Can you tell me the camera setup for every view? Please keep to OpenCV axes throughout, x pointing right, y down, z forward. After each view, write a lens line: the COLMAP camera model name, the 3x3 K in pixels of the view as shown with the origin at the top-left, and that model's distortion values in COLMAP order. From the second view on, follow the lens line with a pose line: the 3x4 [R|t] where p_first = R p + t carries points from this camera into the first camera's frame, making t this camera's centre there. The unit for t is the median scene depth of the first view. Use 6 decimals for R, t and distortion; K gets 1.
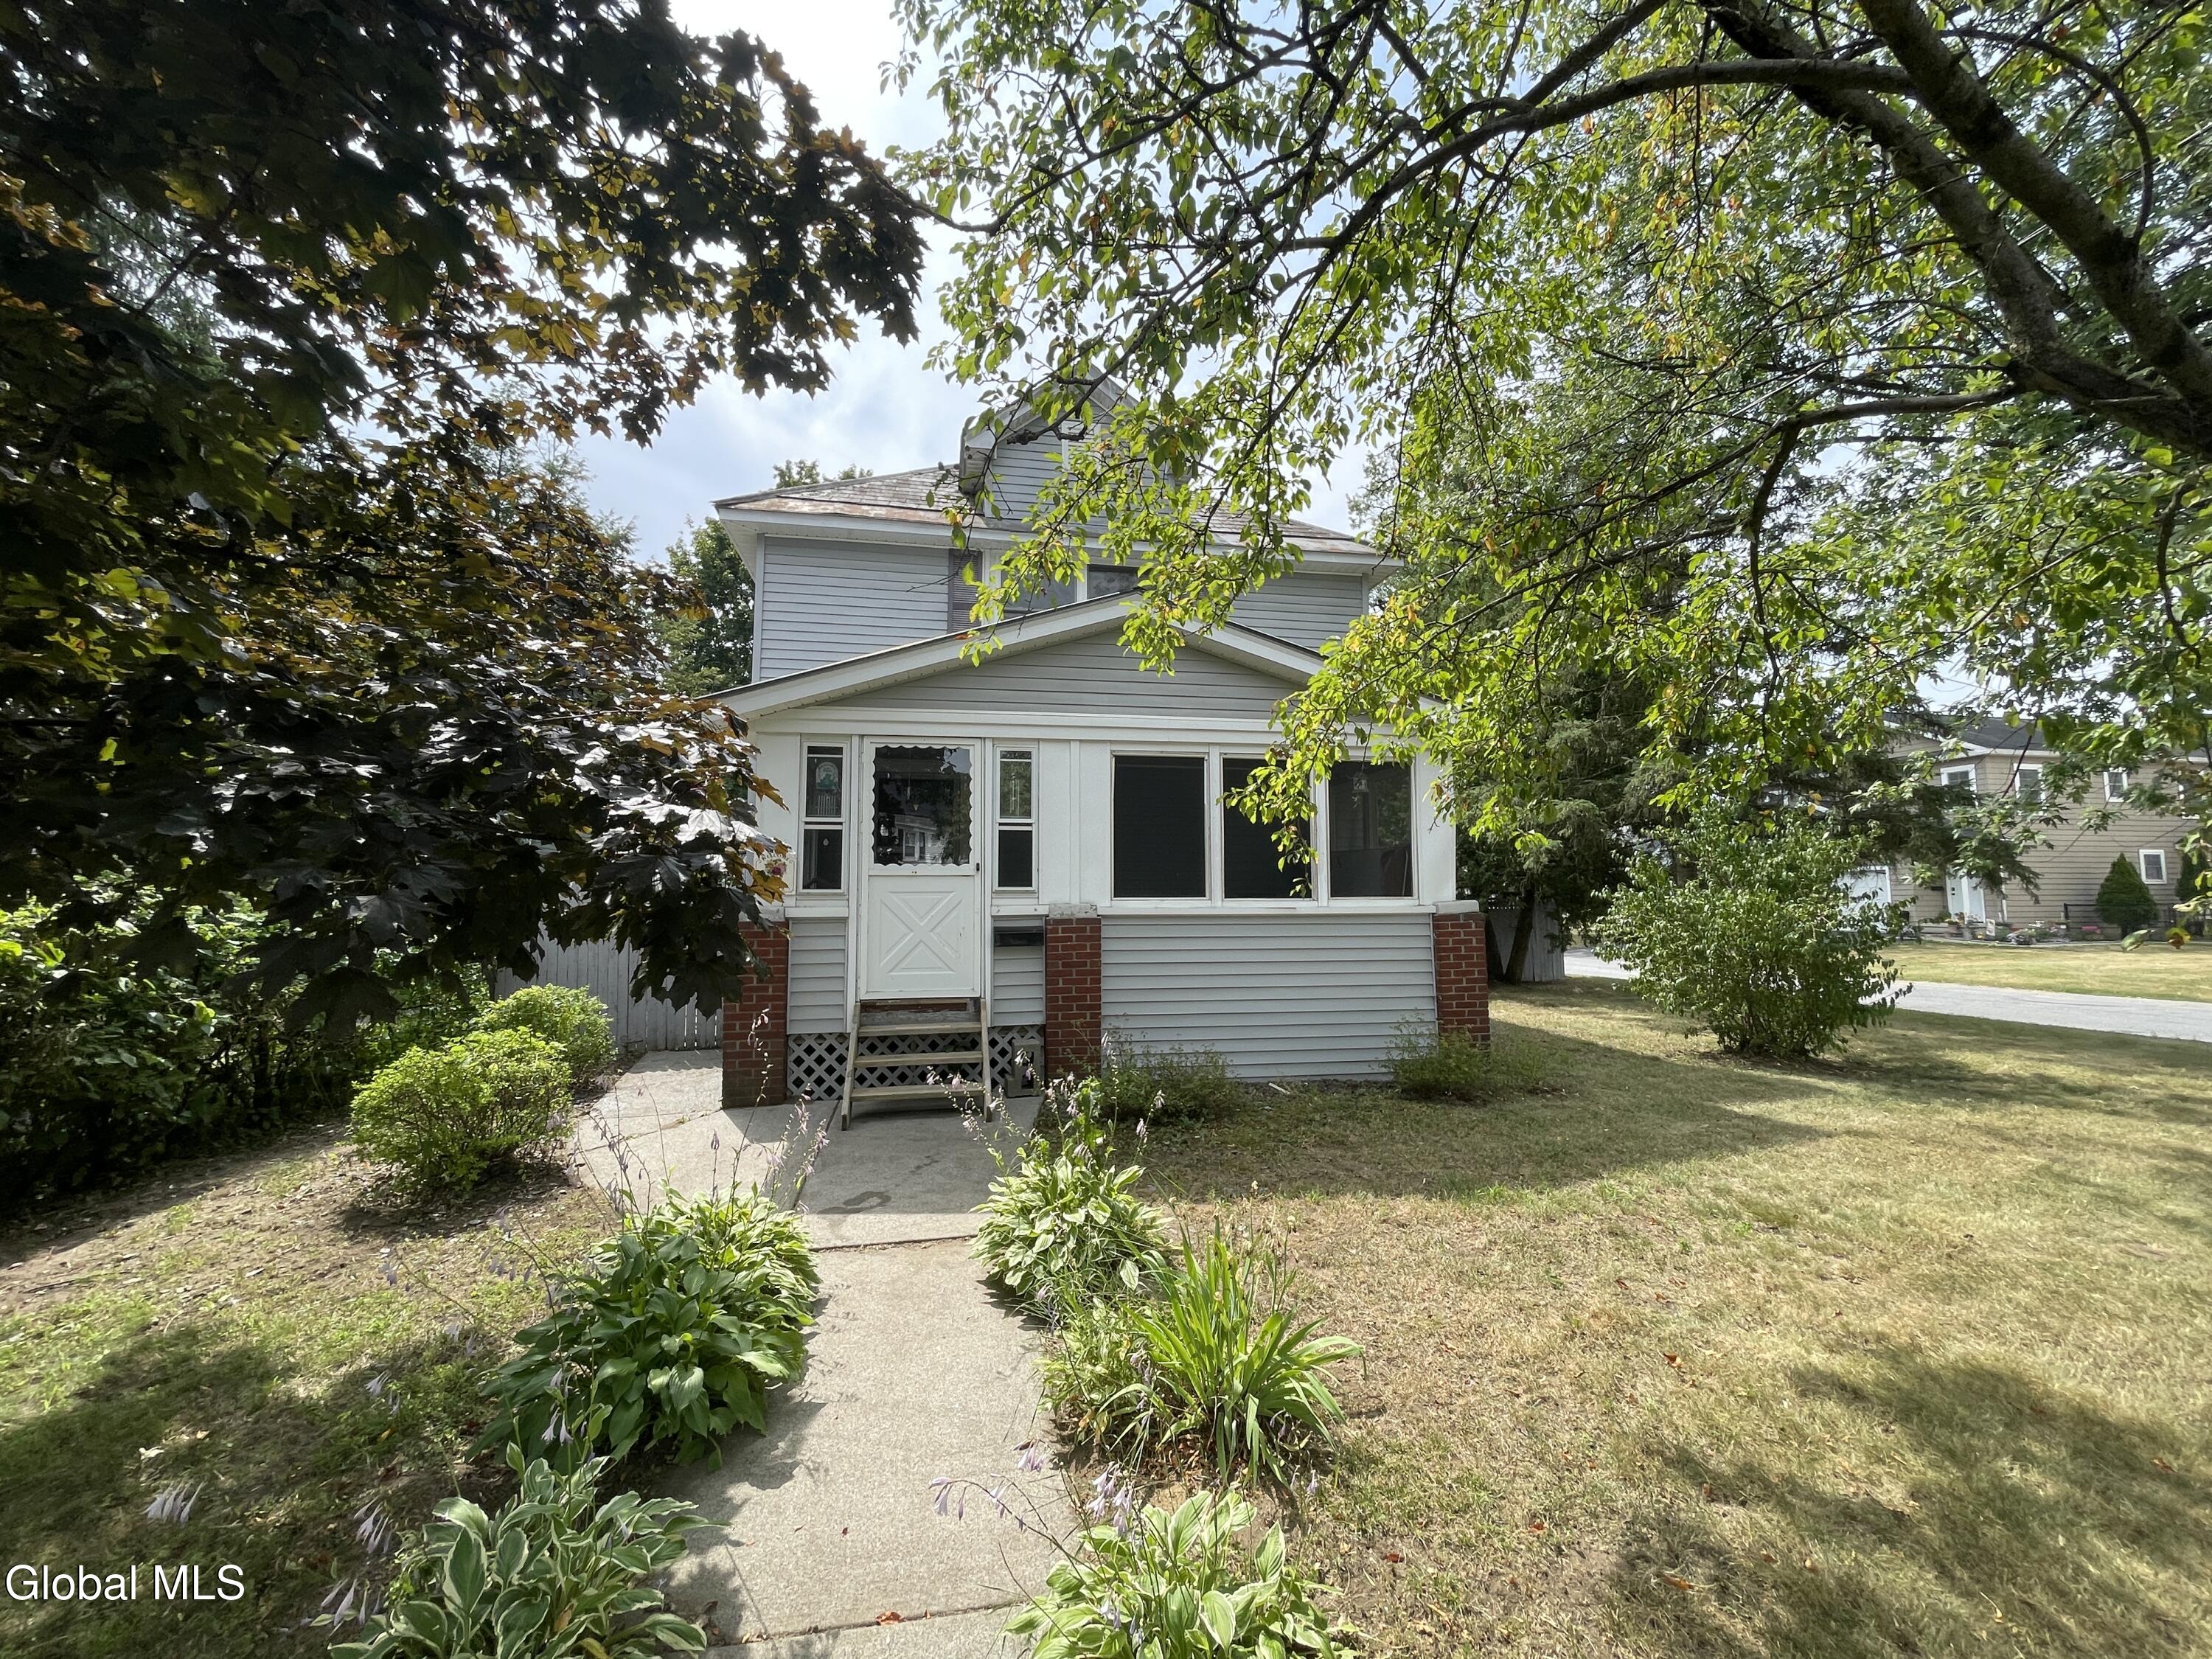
lens RADIAL K [[890.3, 0, 1106.0], [0, 890.3, 829.5], [0, 0, 1]] dist [0.000133, 0.000114]
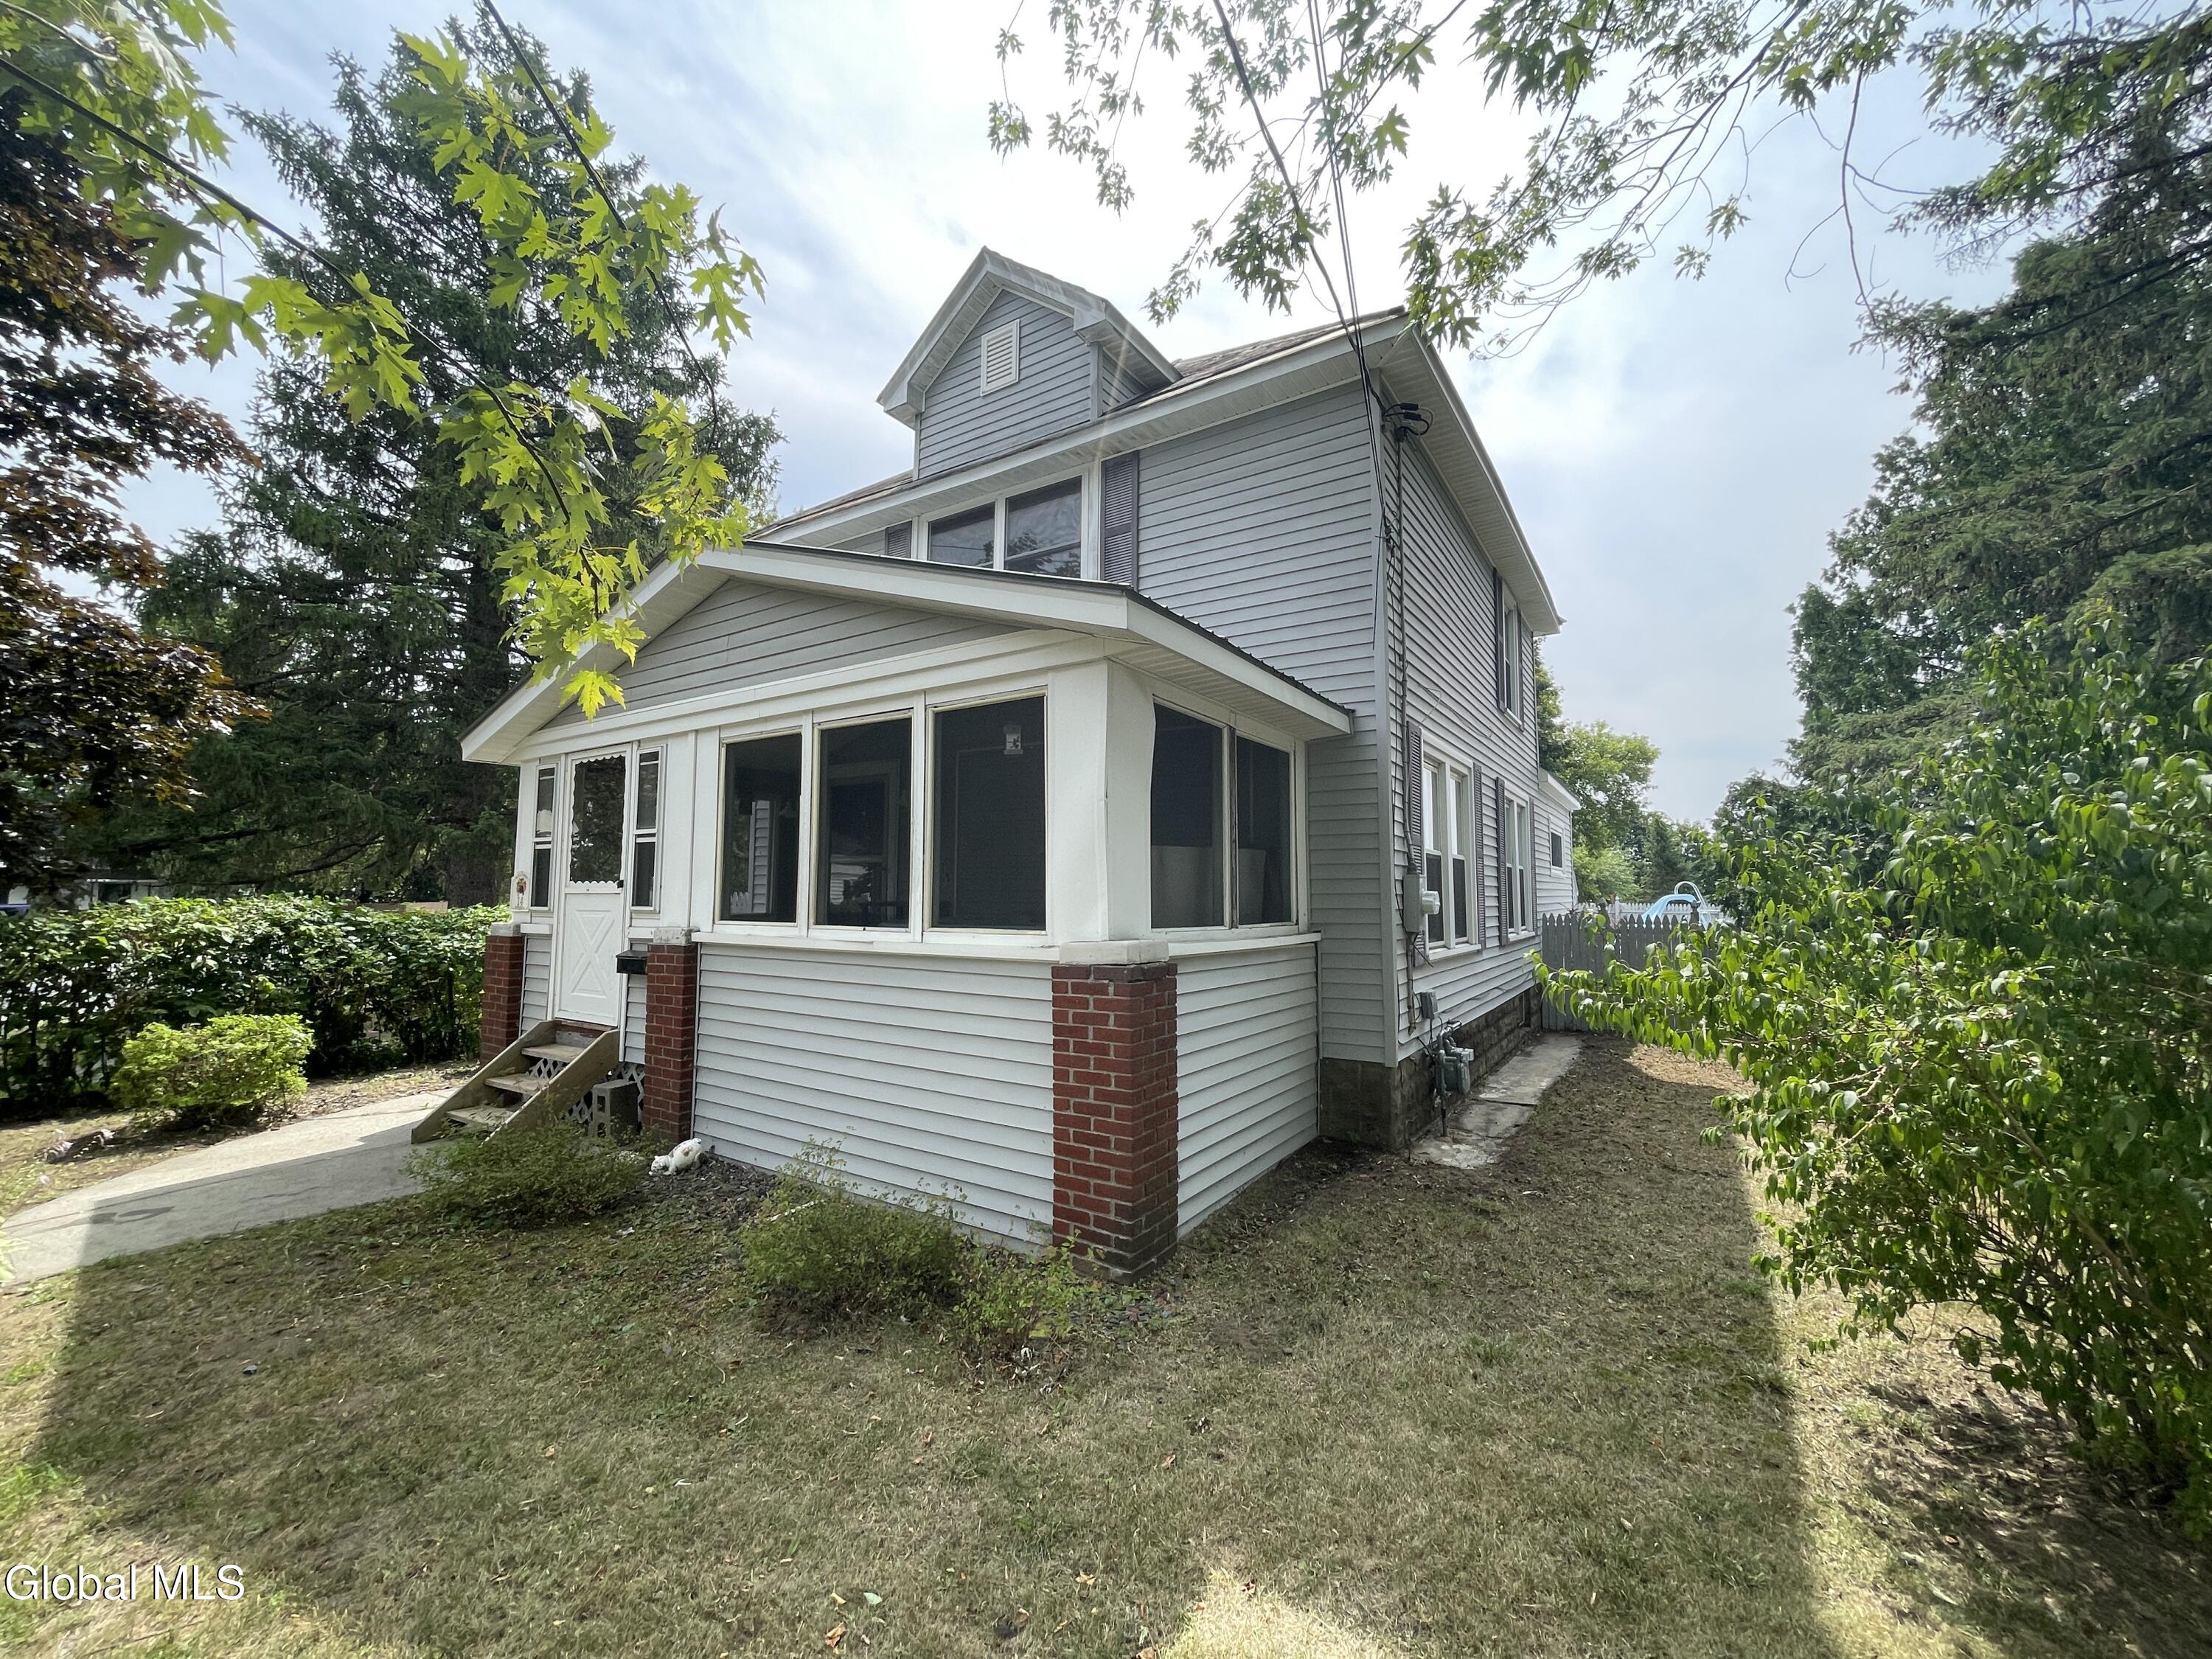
lens RADIAL K [[890.3, 0, 1106.0], [0, 890.3, 829.5], [0, 0, 1]] dist [0.000133, 0.000114]
pose [[0.730281, -0.044602, -0.681690, 0.822008], [0.050484, 0.998661, -0.011258, 0.020622], [0.681279, -0.026193, 0.731555, 0.660076]]
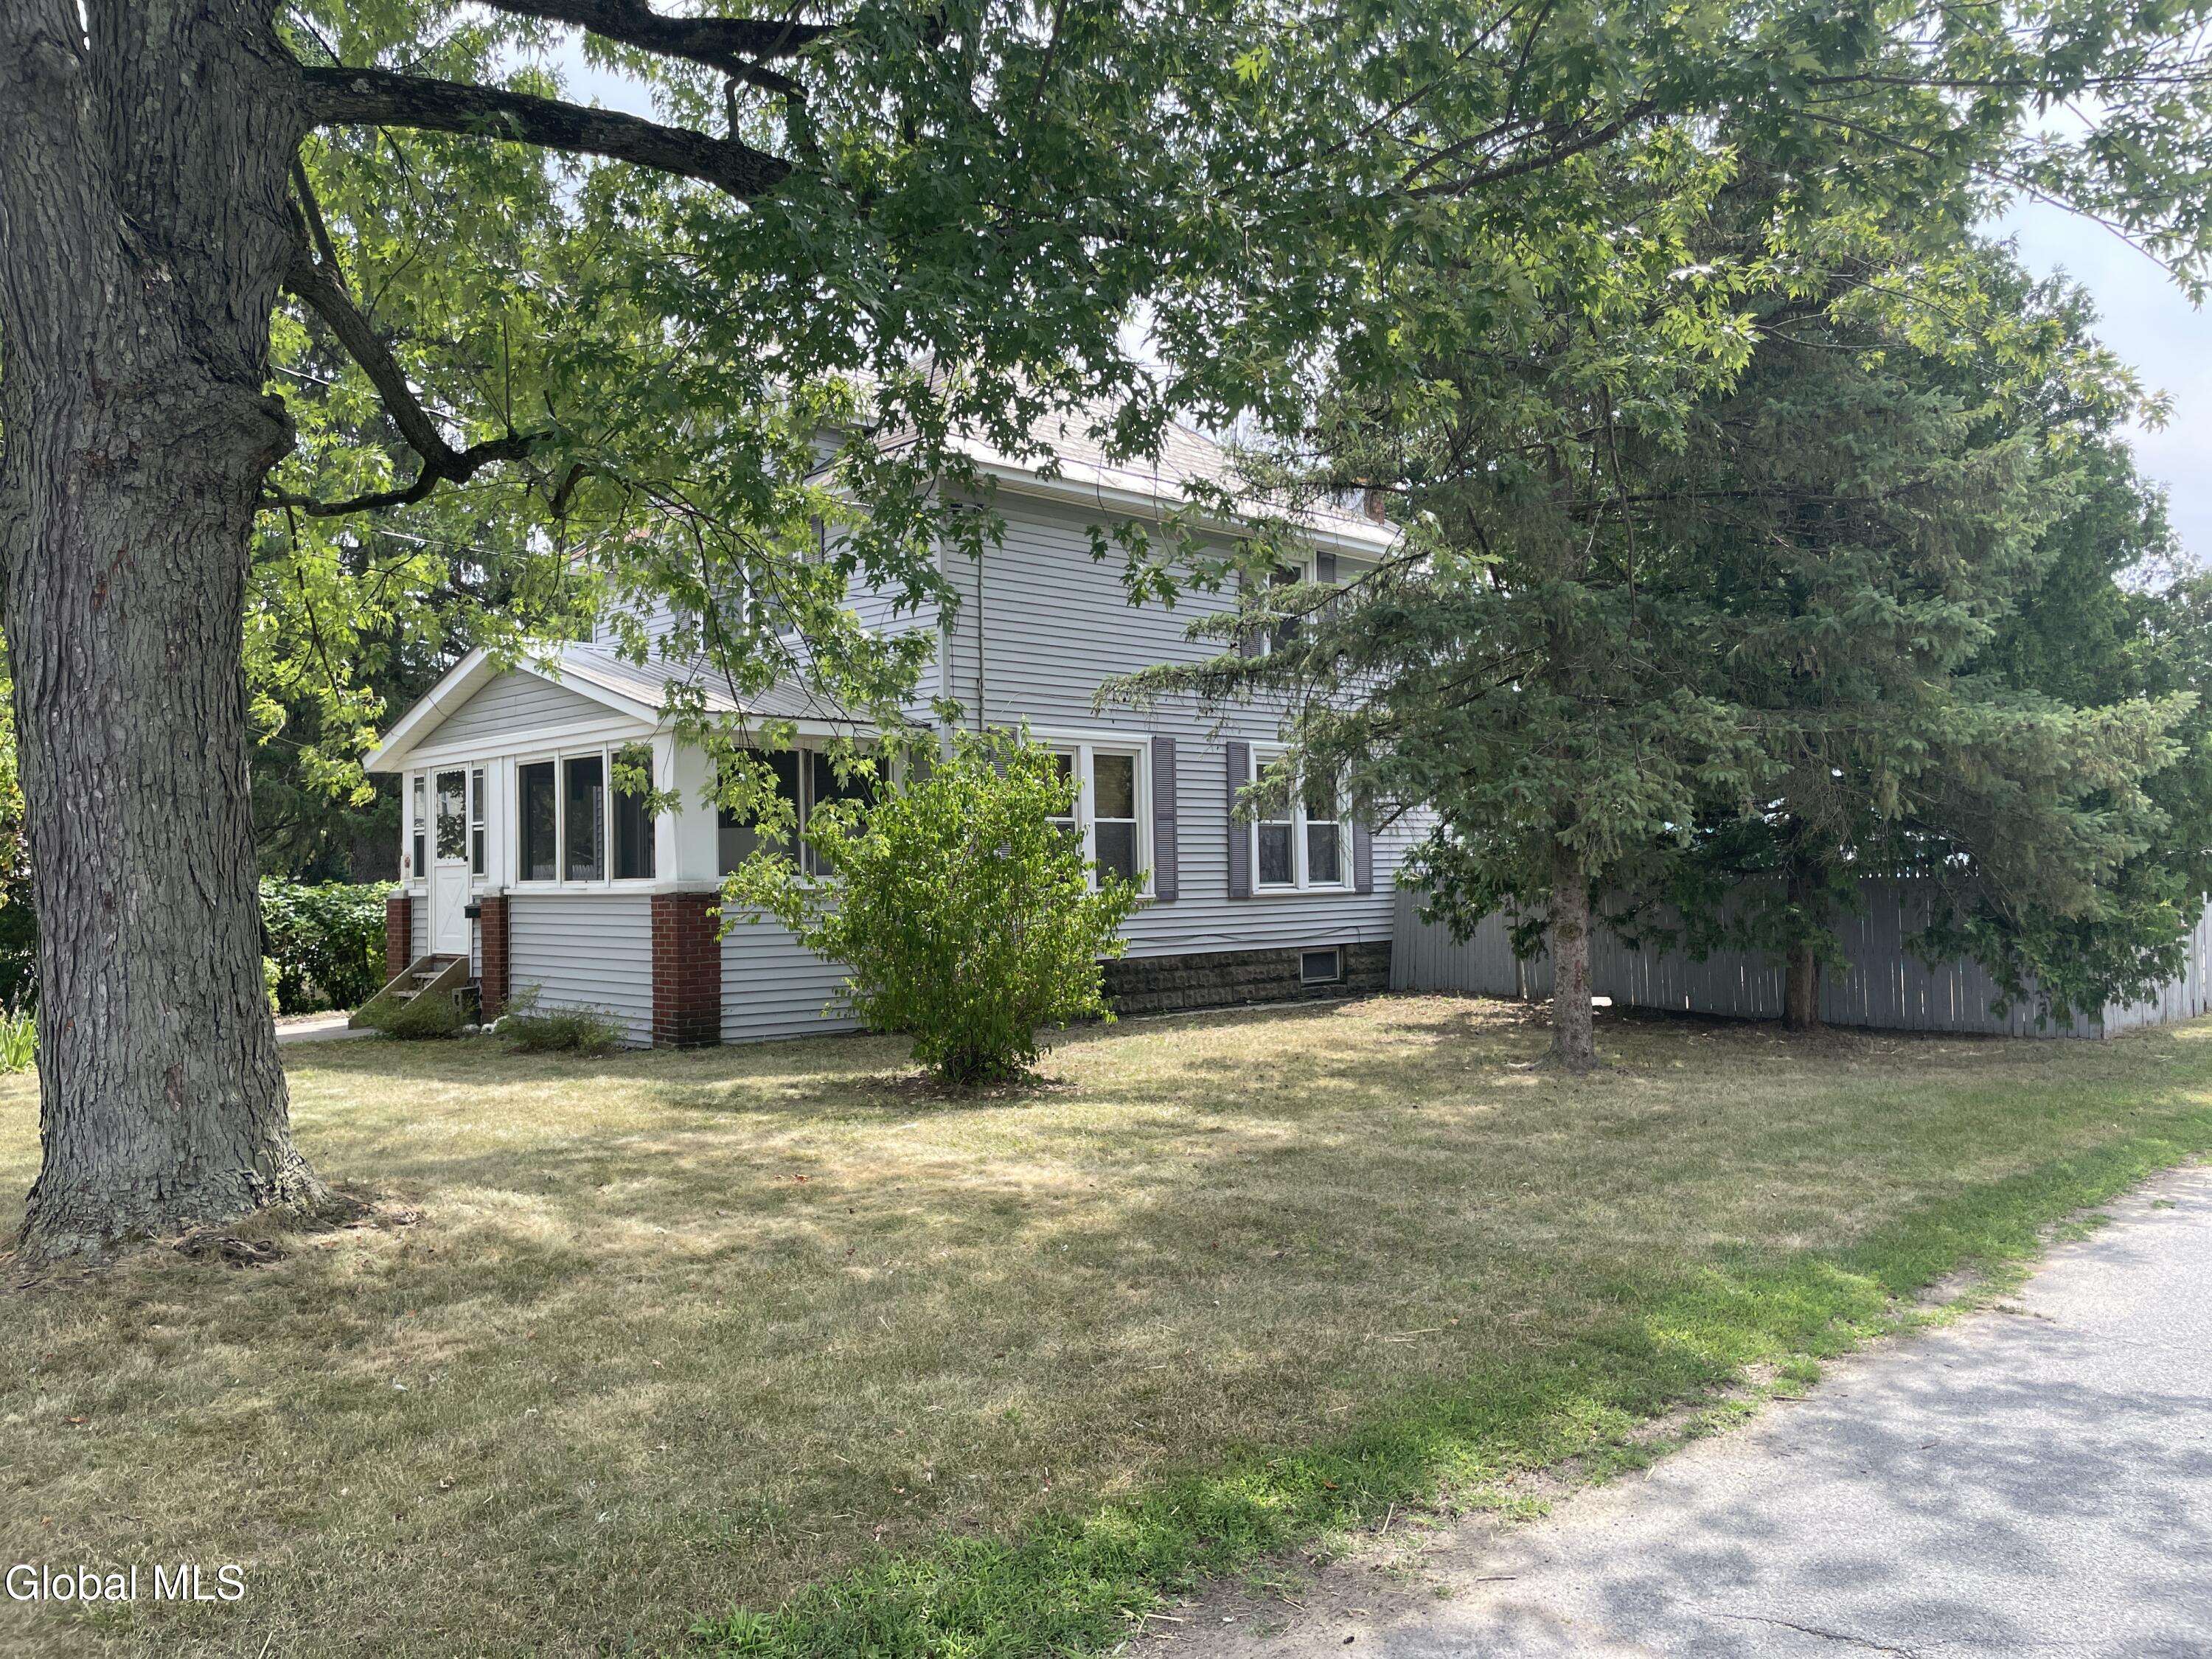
lens RADIAL K [[1670.6, 0, 1106.0], [0, 1670.6, 829.5], [0, 0, 1]] dist [0.087338, -0.118132]
pose [[0.569392, -0.028386, -0.821576, 2.435556], [0.084556, 0.996125, 0.024185, 0.016999], [0.817706, -0.083240, 0.569586, 0.338756]]
